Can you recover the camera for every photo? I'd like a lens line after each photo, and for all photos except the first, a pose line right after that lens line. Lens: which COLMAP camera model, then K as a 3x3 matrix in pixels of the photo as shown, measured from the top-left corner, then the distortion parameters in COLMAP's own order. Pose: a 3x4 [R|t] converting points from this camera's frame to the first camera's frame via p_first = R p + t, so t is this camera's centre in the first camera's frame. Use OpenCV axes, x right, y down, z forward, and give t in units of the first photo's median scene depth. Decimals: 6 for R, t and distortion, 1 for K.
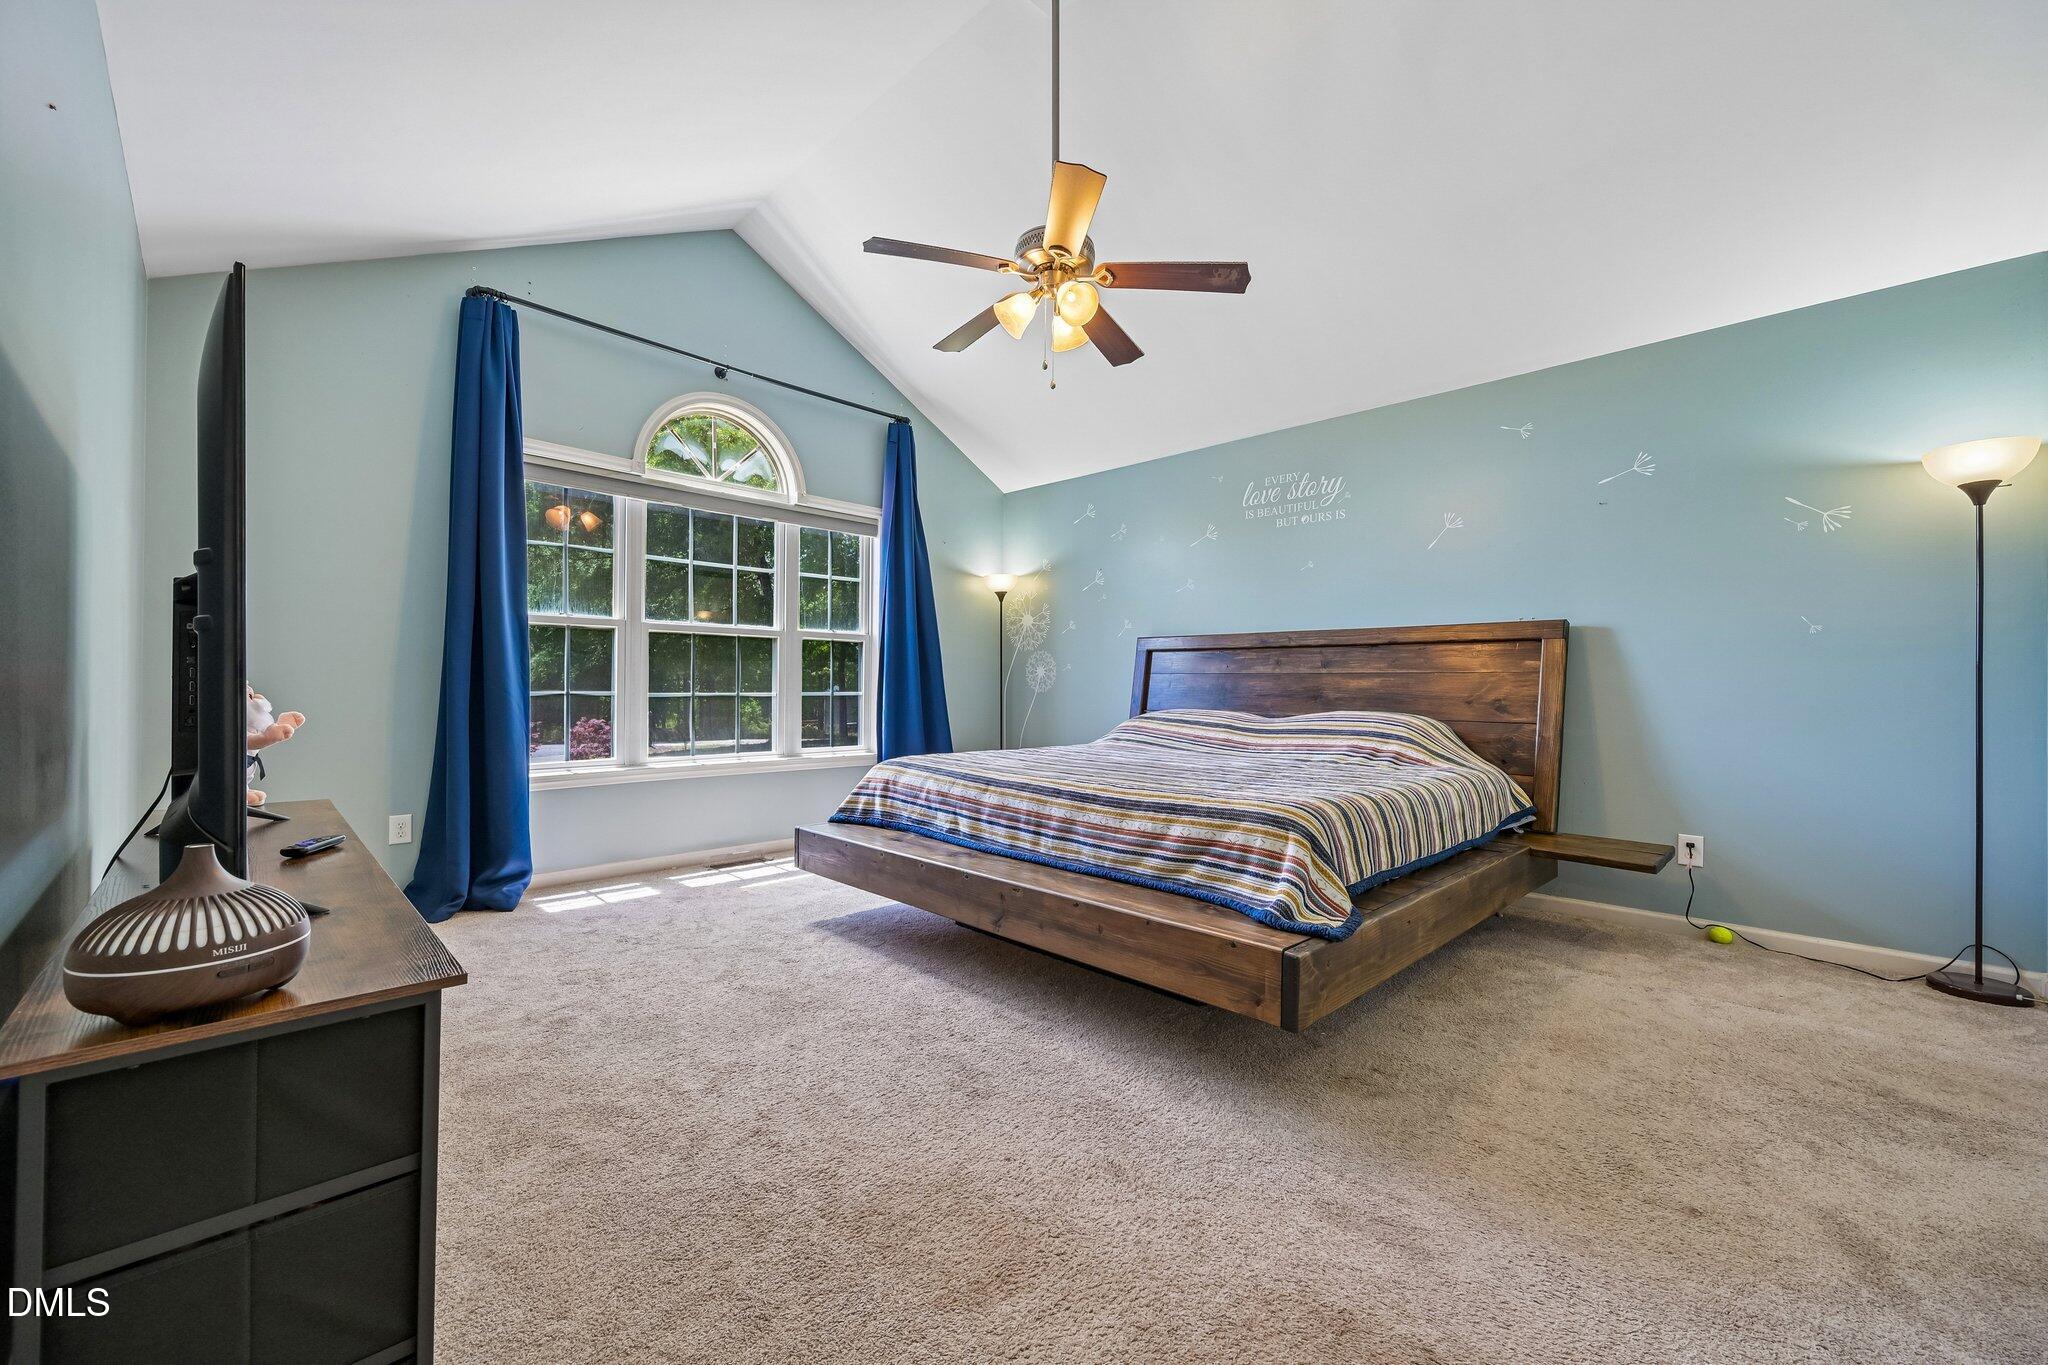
lens RADIAL K [[804.1, 0, 1016.9], [0, 804.1, 687.8], [0, 0, 1]] dist [-0.002333, -0.002240]
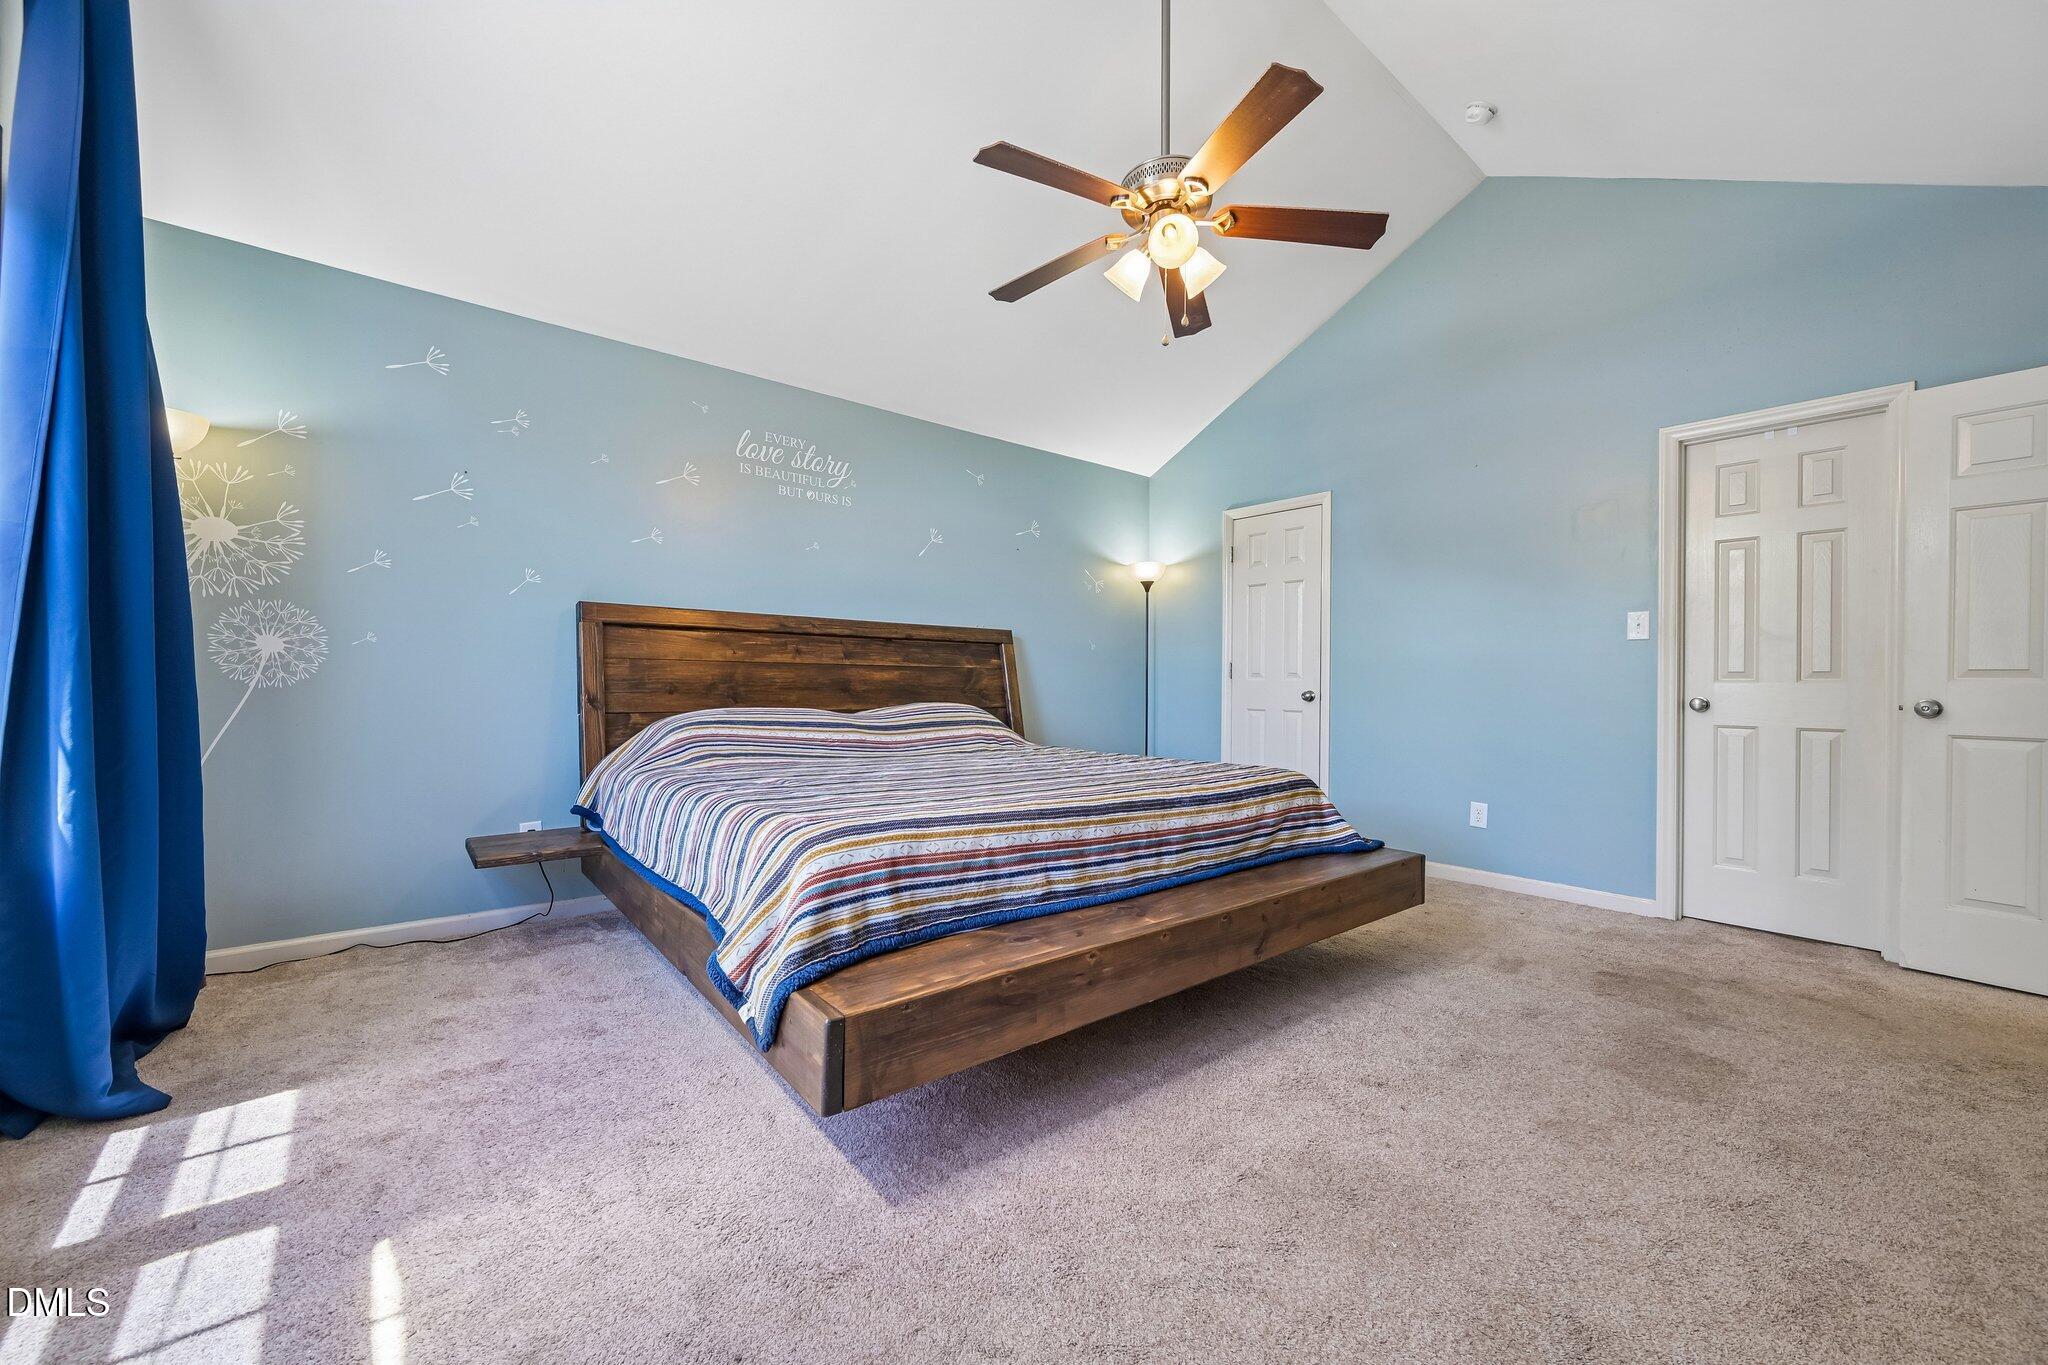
lens RADIAL K [[804.1, 0, 1023.8], [0, 804.1, 688.7], [0, 0, 1]] dist [-0.002333, -0.002240]
pose [[0.085799, -0.015214, 0.996196, -0.709407], [-0.007878, 0.999842, 0.015948, -0.008088], [-0.996281, -0.009216, 0.085665, 0.900899]]
